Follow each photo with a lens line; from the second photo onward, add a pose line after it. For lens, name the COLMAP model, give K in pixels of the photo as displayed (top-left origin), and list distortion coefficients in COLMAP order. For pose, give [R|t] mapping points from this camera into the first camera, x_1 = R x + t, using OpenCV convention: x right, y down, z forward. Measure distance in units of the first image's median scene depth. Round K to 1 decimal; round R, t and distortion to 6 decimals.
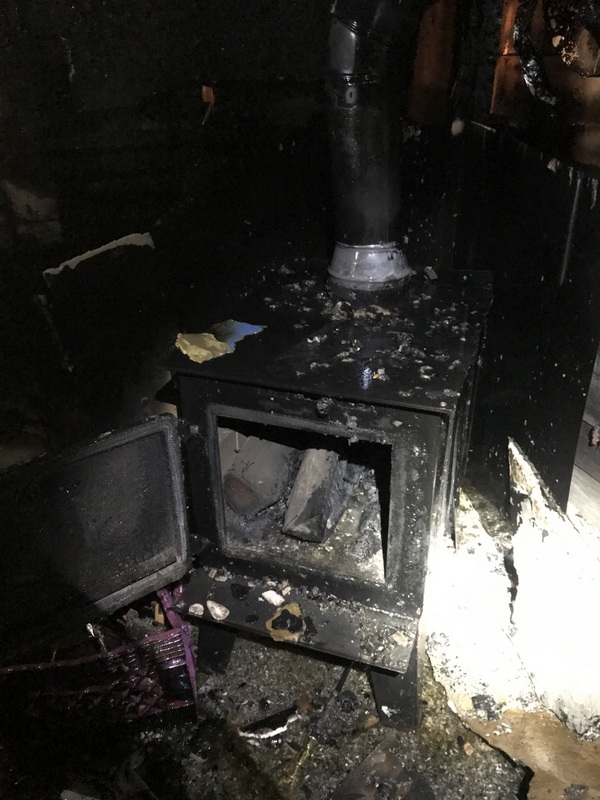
lens RADIAL K [[649.8, 0, 315.8], [0, 649.8, 409.4], [0, 0, 1]] dist [0.038808, -0.042489]
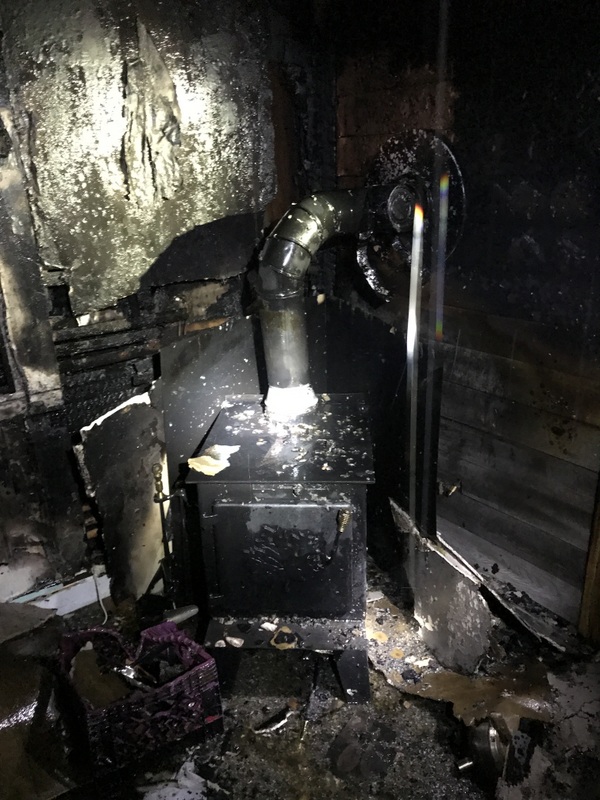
lens RADIAL K [[649.8, 0, 303.1], [0, 649.8, 399.4], [0, 0, 1]] dist [0.038808, -0.042489]
pose [[0.962906, -0.113959, 0.244591, -0.284270], [0.150541, 0.979142, -0.136450, -0.003226], [-0.223939, 0.168209, 0.959978, -0.514729]]
